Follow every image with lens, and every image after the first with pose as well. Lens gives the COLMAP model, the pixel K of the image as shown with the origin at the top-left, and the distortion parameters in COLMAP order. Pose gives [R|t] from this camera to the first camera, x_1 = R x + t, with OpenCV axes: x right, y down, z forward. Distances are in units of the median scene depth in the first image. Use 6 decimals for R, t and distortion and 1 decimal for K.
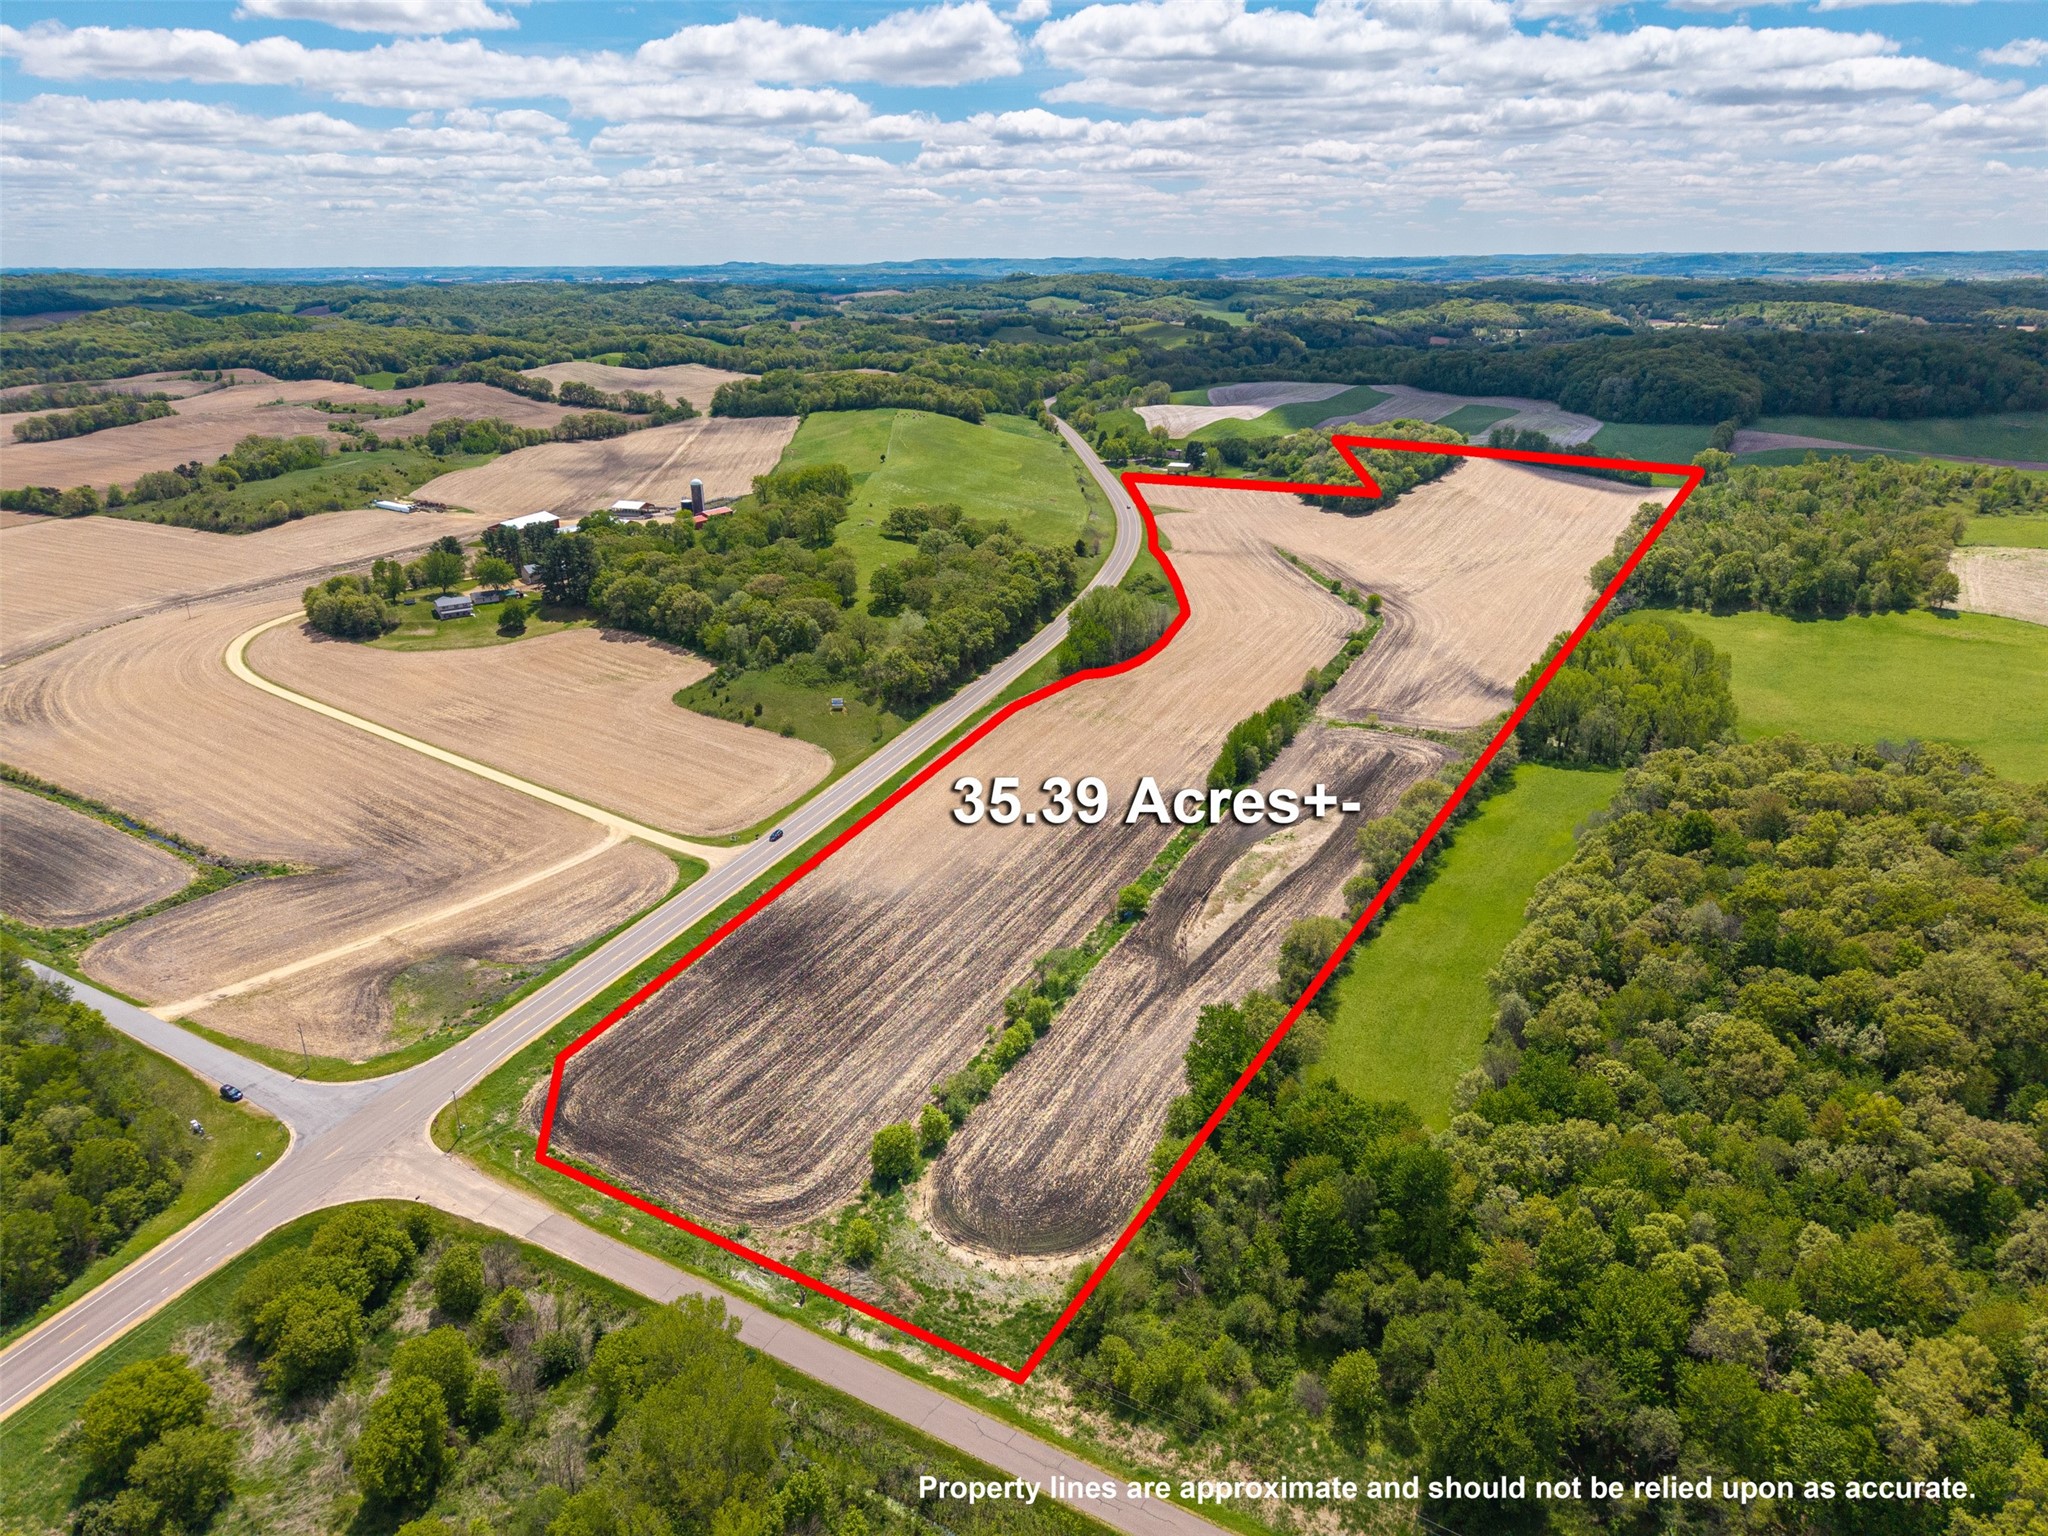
lens RADIAL K [[1377.6, 0, 1012.1], [0, 1377.6, 753.3], [0, 0, 1]] dist [0.016784, -0.015219]
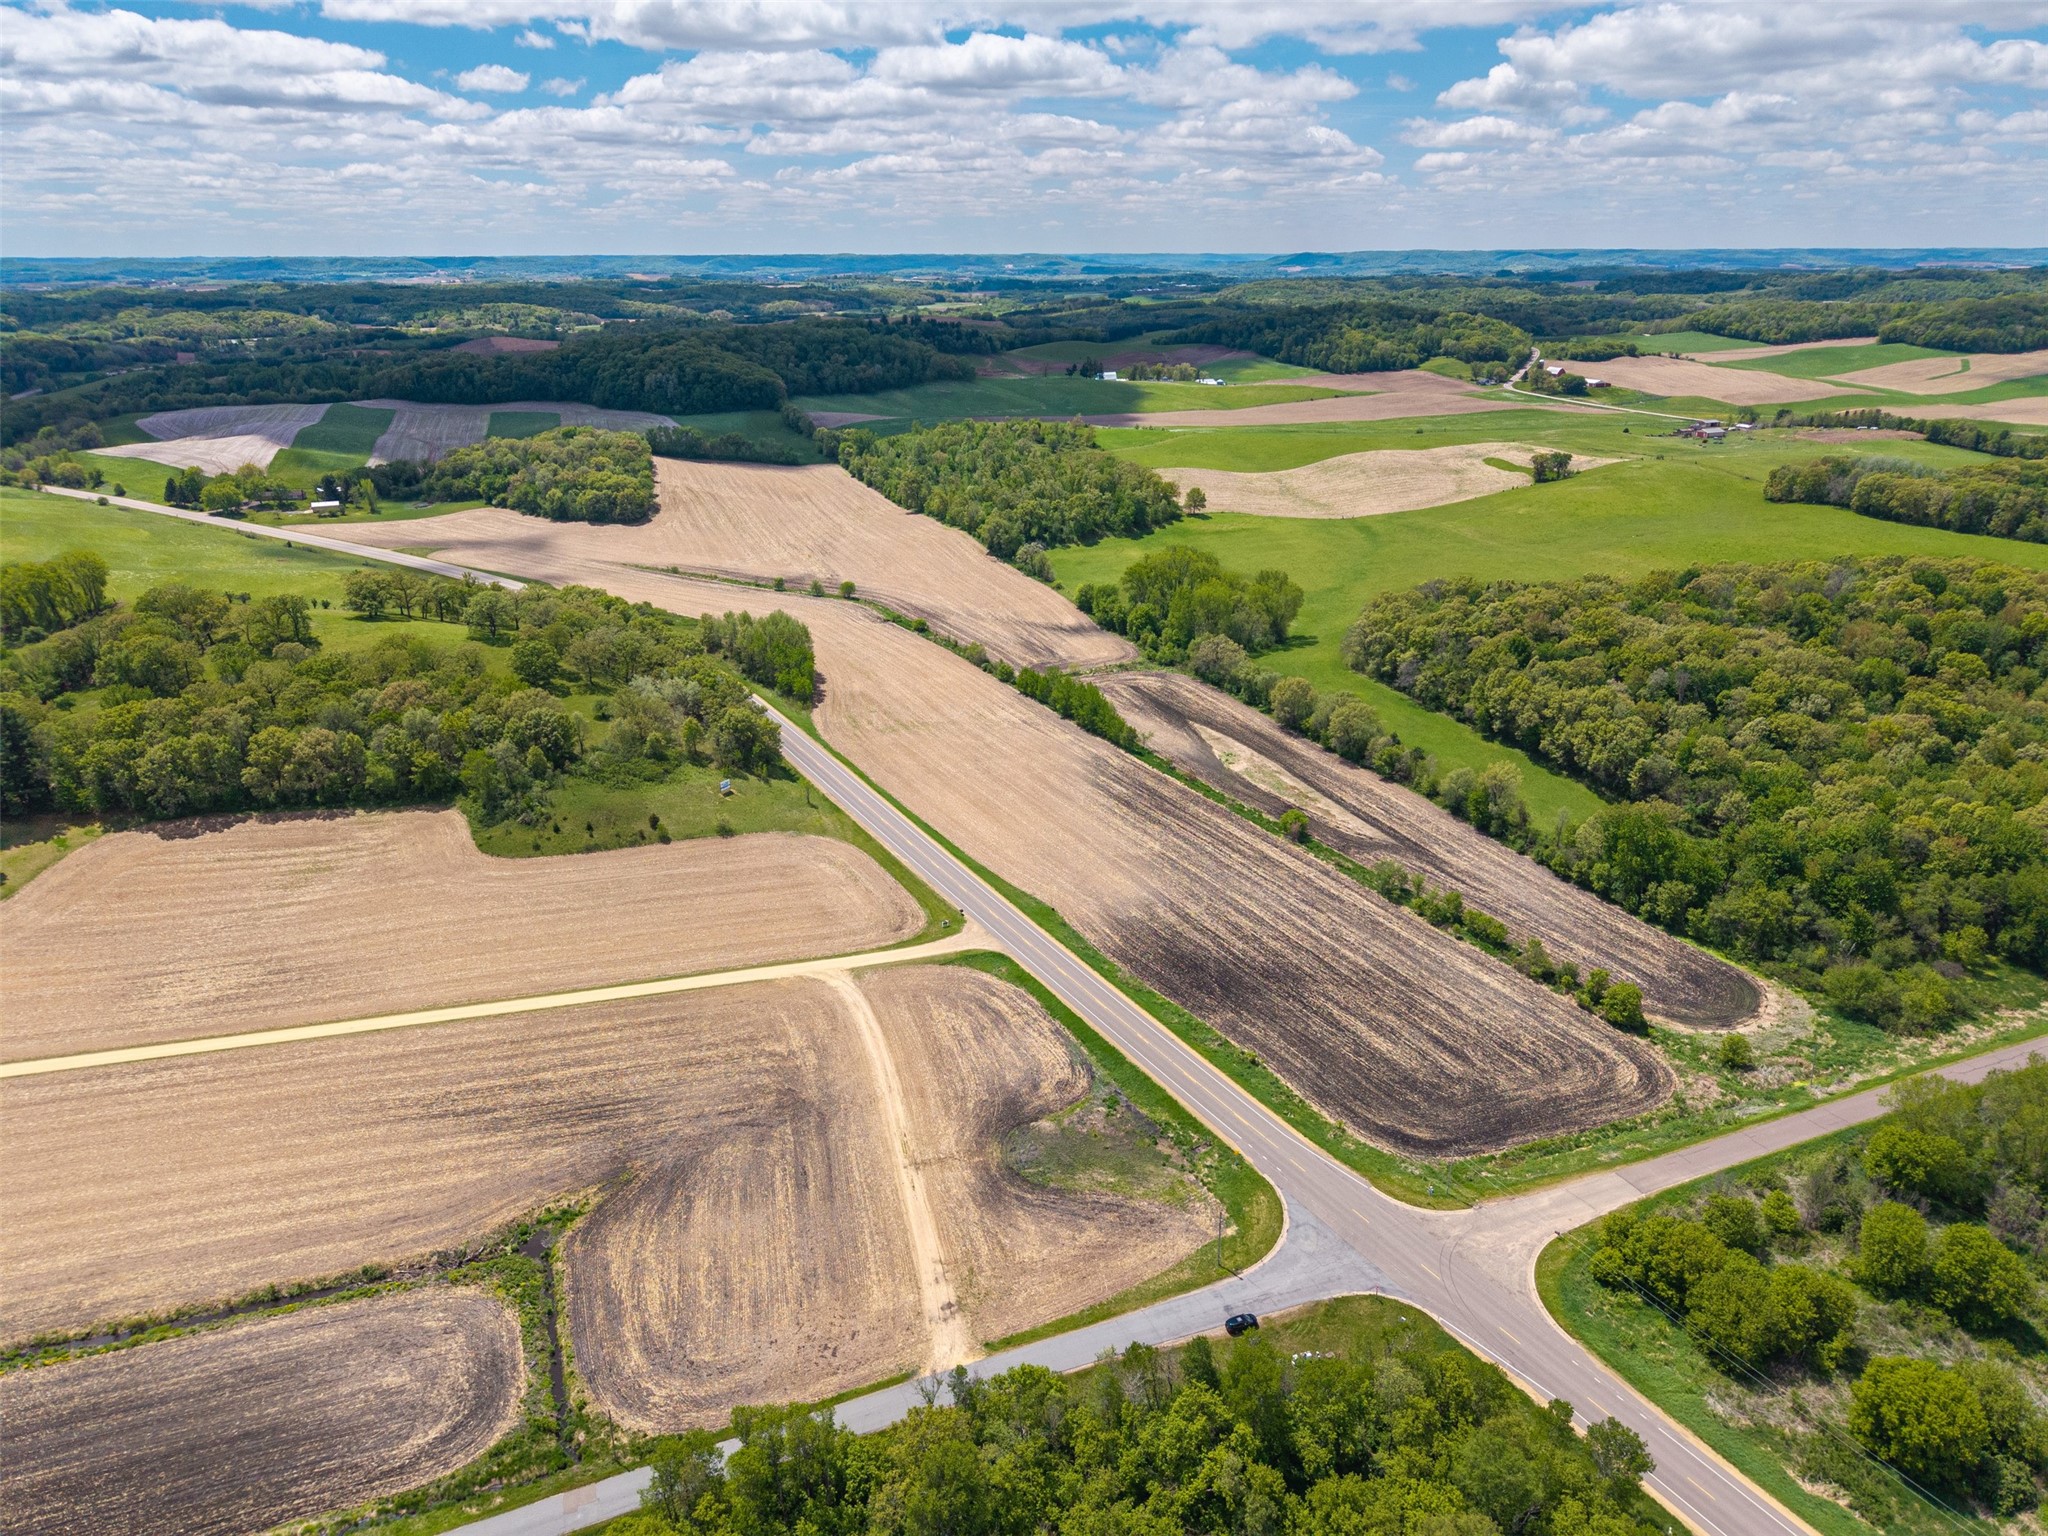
lens RADIAL K [[1377.6, 0, 1016.2], [0, 1377.6, 769.6], [0, 0, 1]] dist [0.016784, -0.015219]
pose [[0.595932, -0.278472, 0.753206, -0.368681], [0.272460, 0.952427, 0.136558, -0.063876], [-0.755401, 0.123839, 0.643454, 0.176549]]
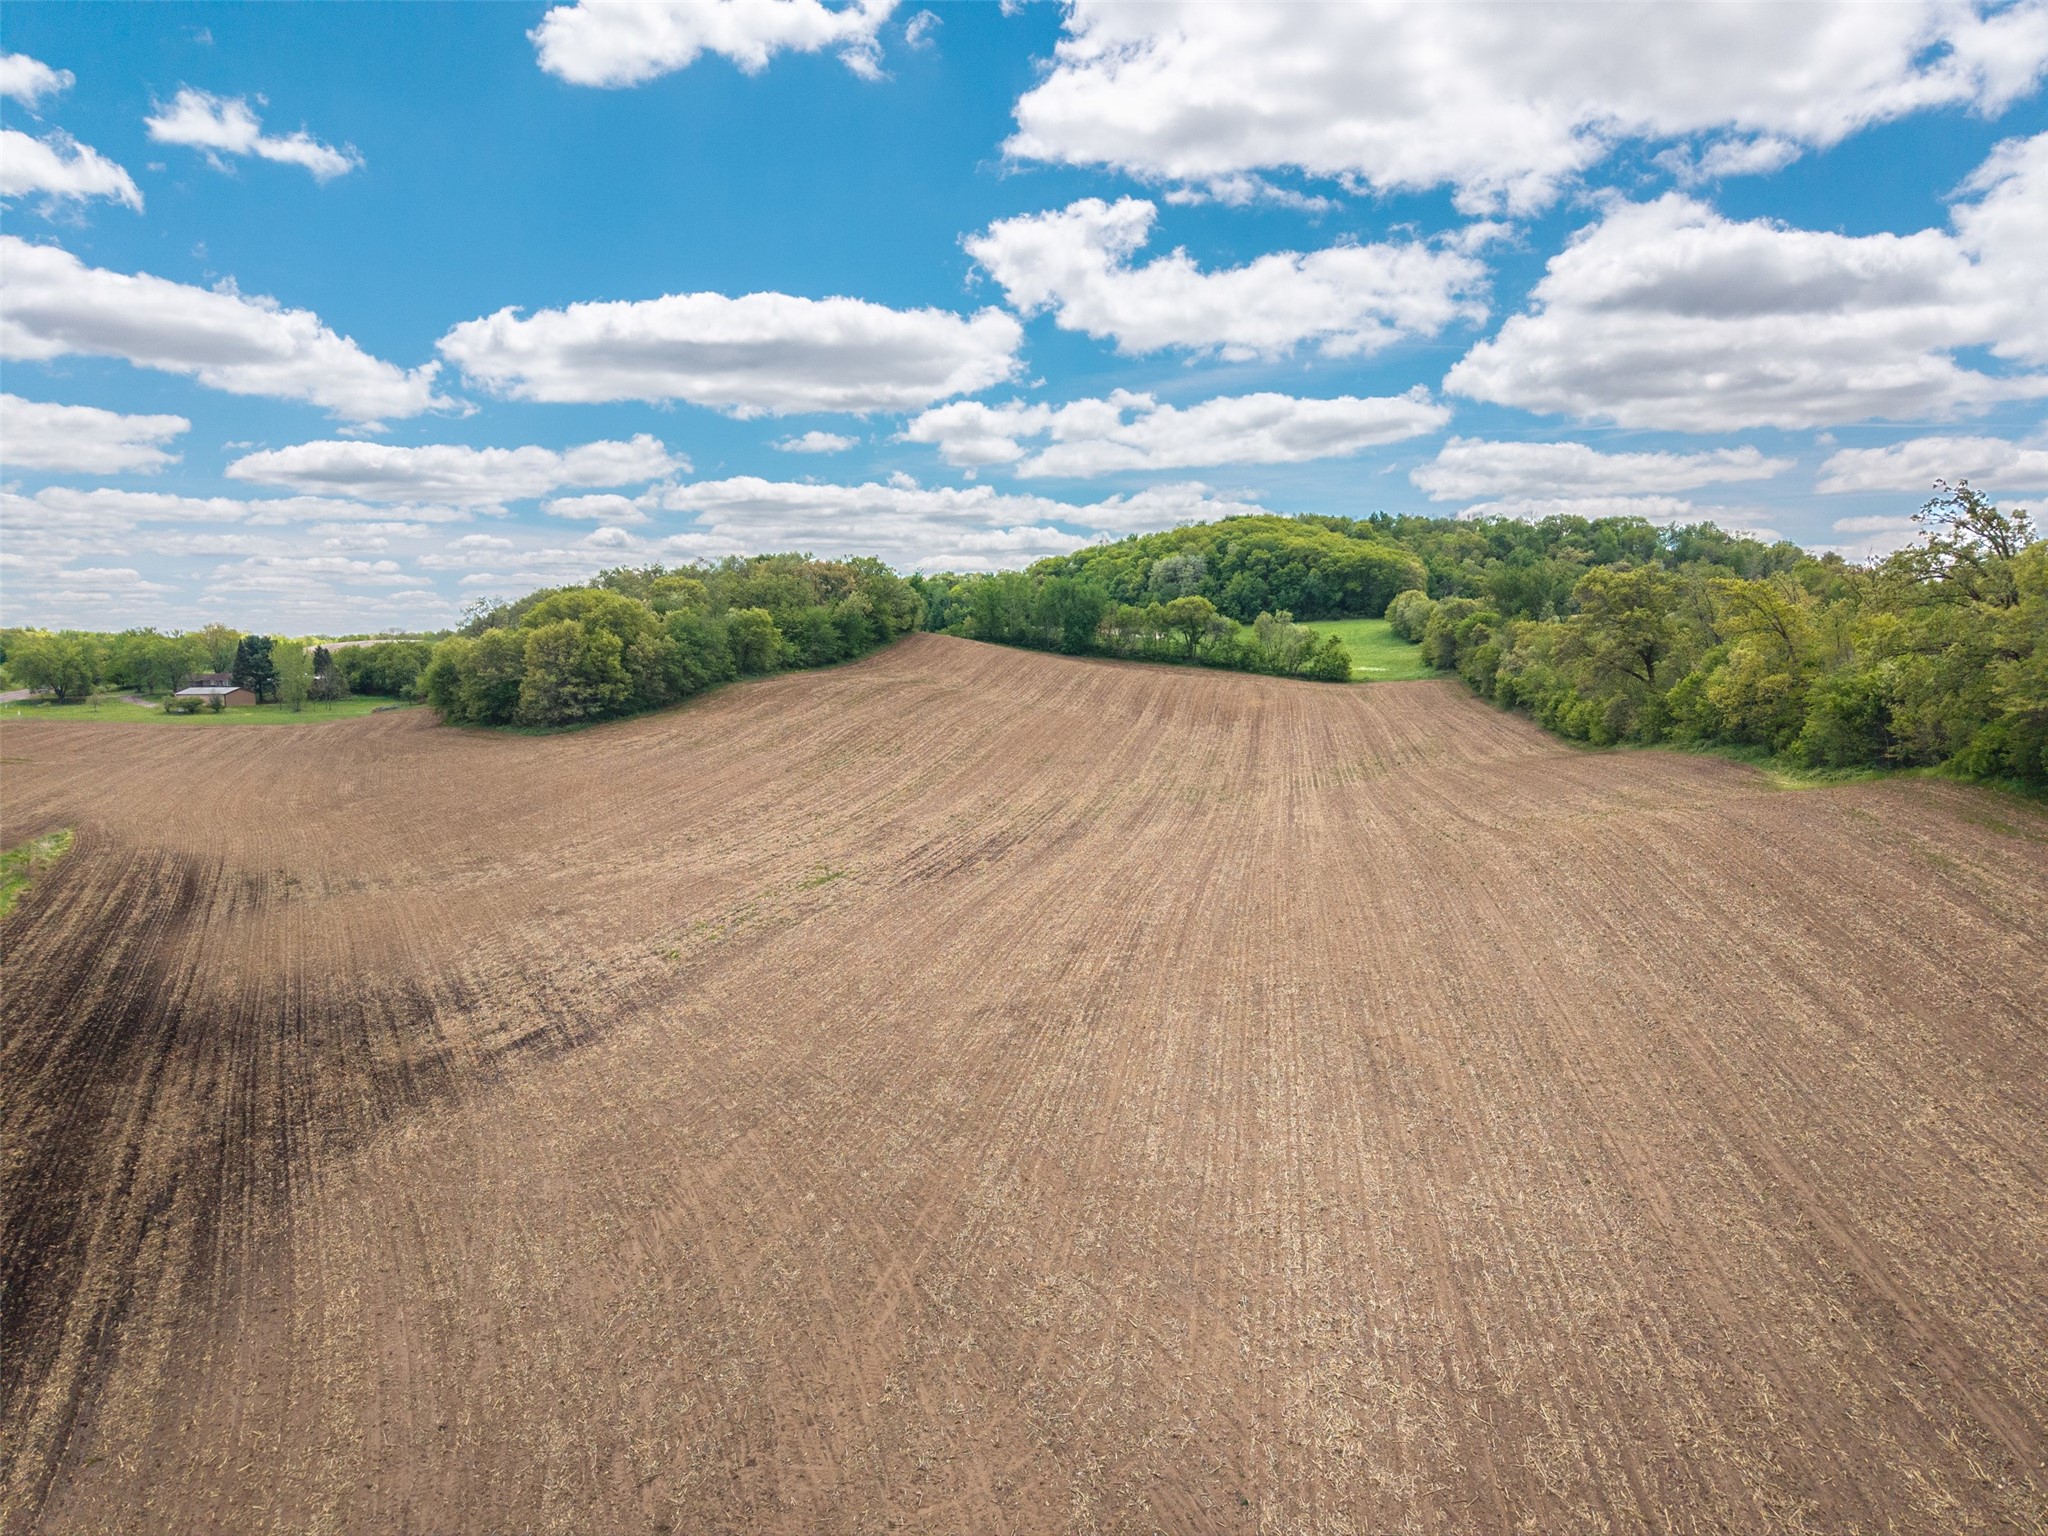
lens RADIAL K [[1377.6, 0, 1009.9], [0, 1377.6, 769.3], [0, 0, 1]] dist [0.016784, -0.015219]
pose [[0.937533, -0.033431, 0.346287, 0.231741], [0.122259, 0.963545, -0.237980, -0.085247], [-0.325707, 0.265451, 0.907442, 0.694594]]
